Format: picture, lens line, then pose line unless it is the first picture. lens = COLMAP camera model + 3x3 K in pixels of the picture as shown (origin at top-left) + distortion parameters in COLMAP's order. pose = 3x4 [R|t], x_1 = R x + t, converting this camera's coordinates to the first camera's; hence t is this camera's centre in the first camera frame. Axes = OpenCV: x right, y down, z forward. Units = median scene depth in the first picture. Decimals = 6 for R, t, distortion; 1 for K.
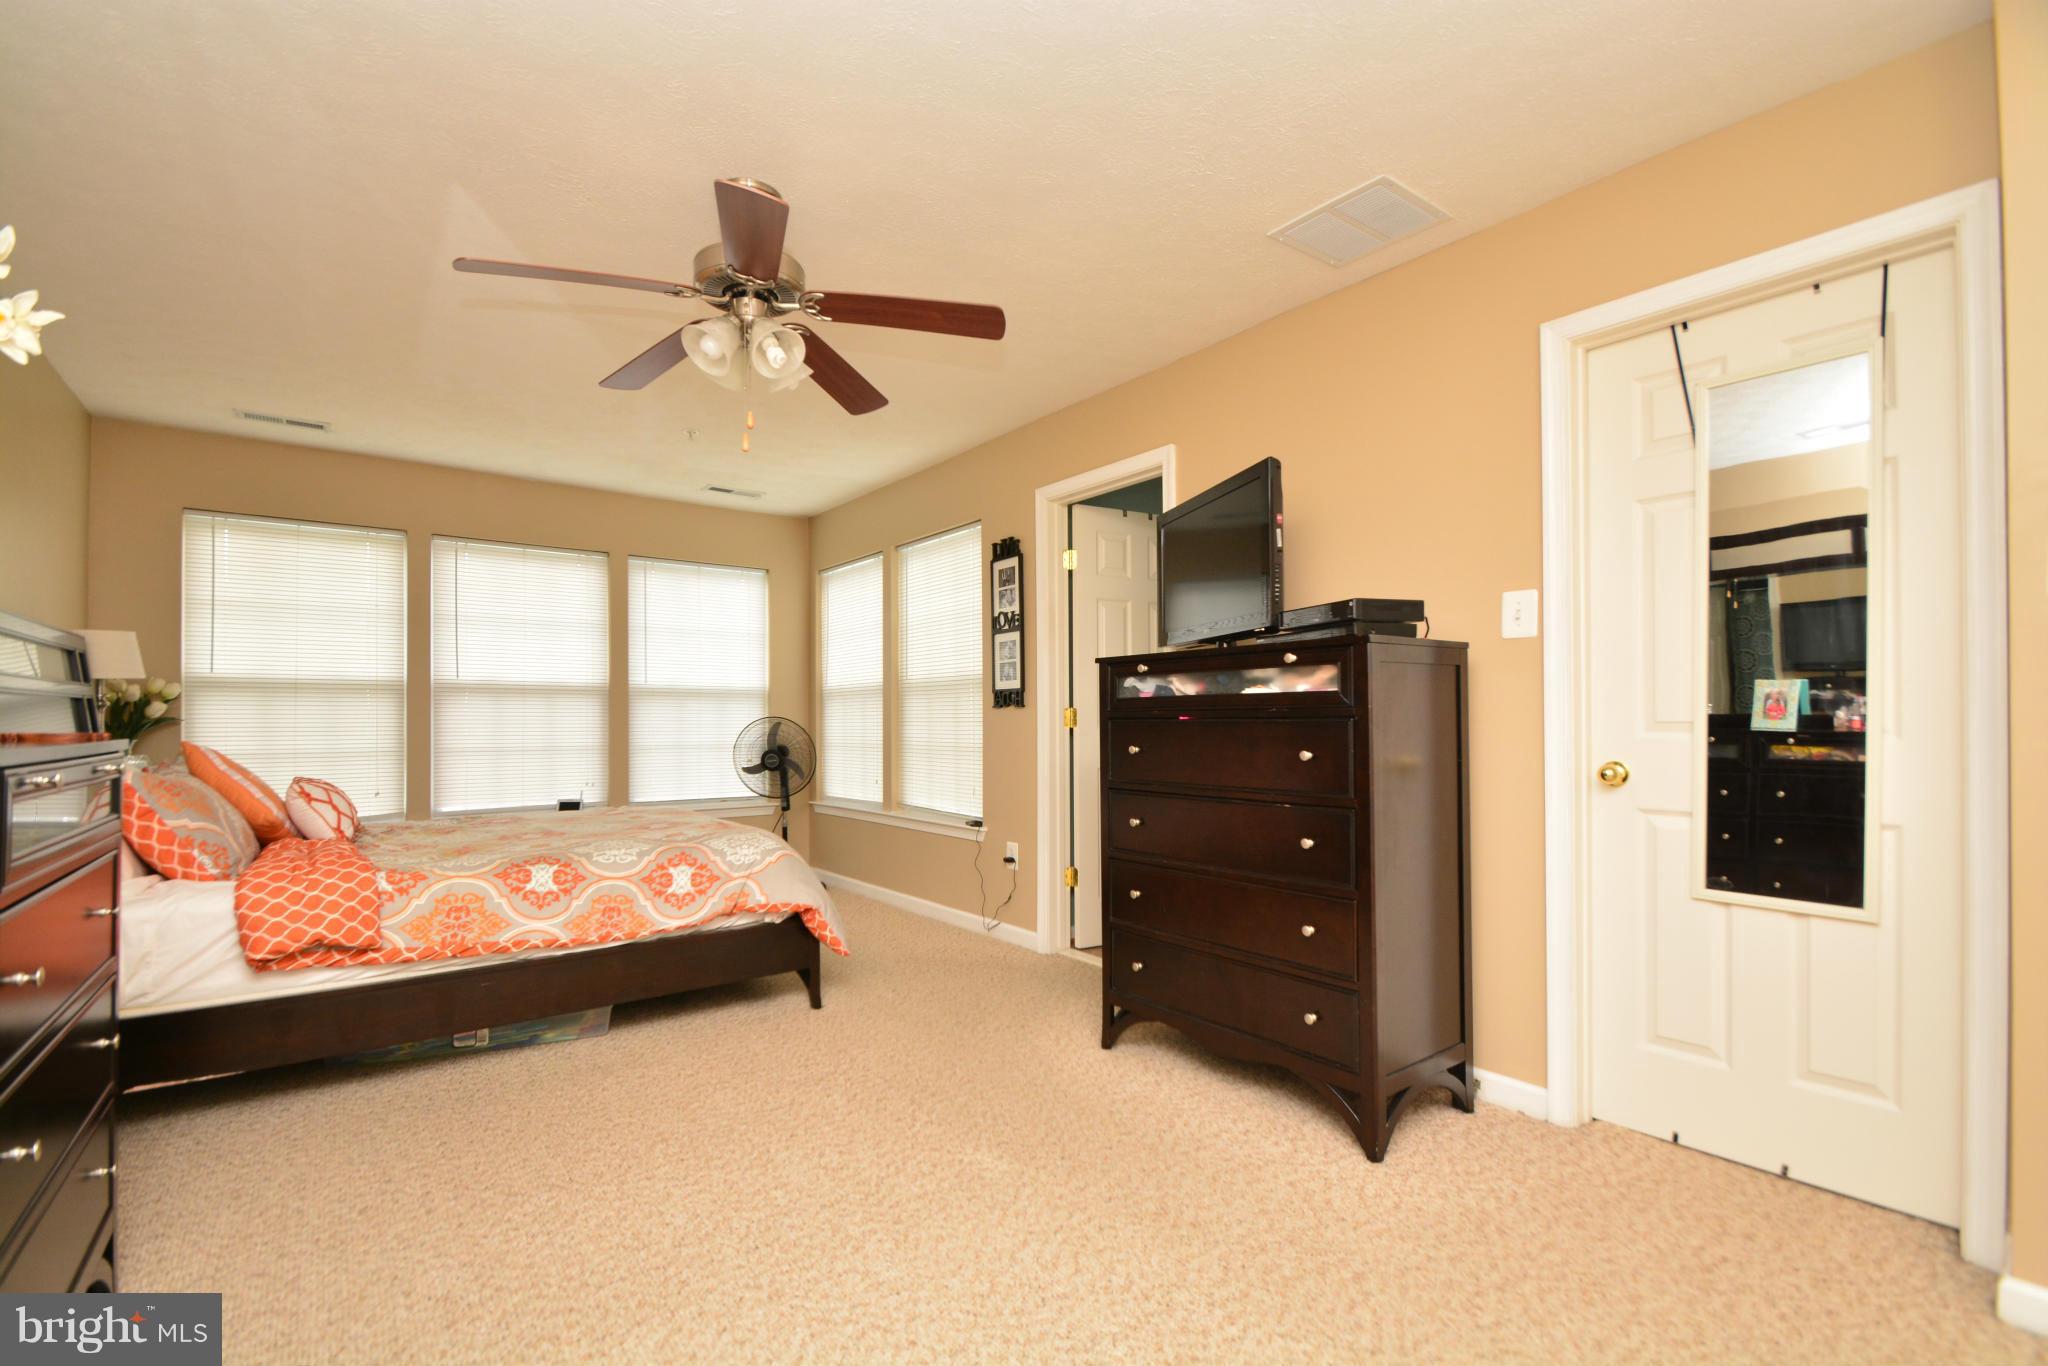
lens RADIAL K [[901.1, 0, 995.9], [0, 901.1, 714.9], [0, 0, 1]] dist [0.015076, -0.017139]
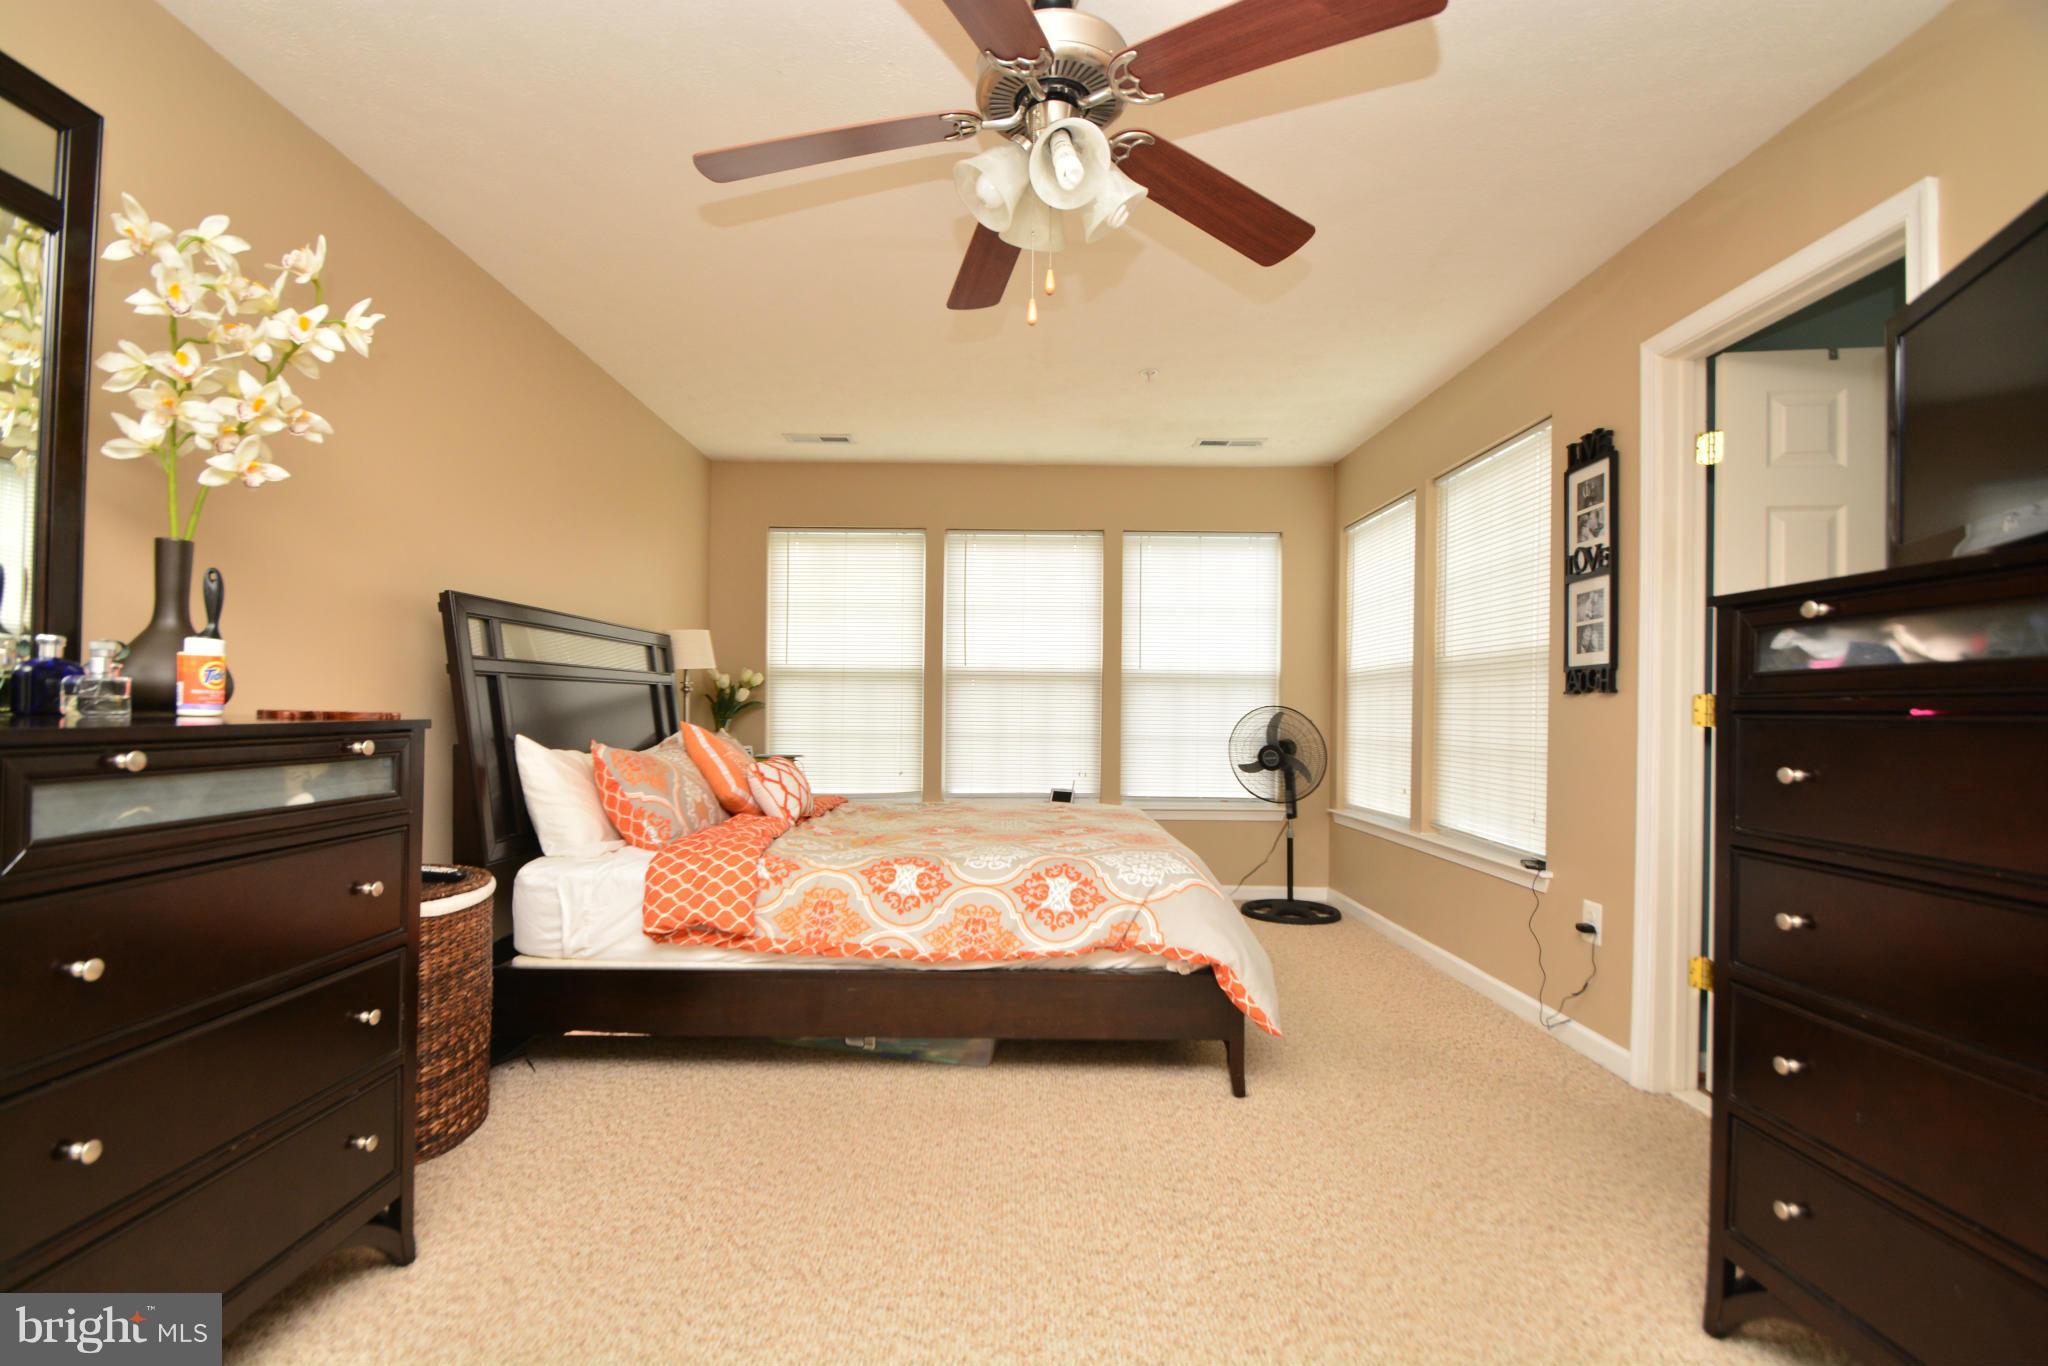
lens RADIAL K [[901.1, 0, 995.9], [0, 901.1, 714.9], [0, 0, 1]] dist [0.015076, -0.017139]
pose [[0.795123, 0.014787, -0.606268, 0.072402], [-0.008002, 0.999871, 0.013892, 0.001289], [0.606395, -0.006194, 0.795139, 0.233538]]
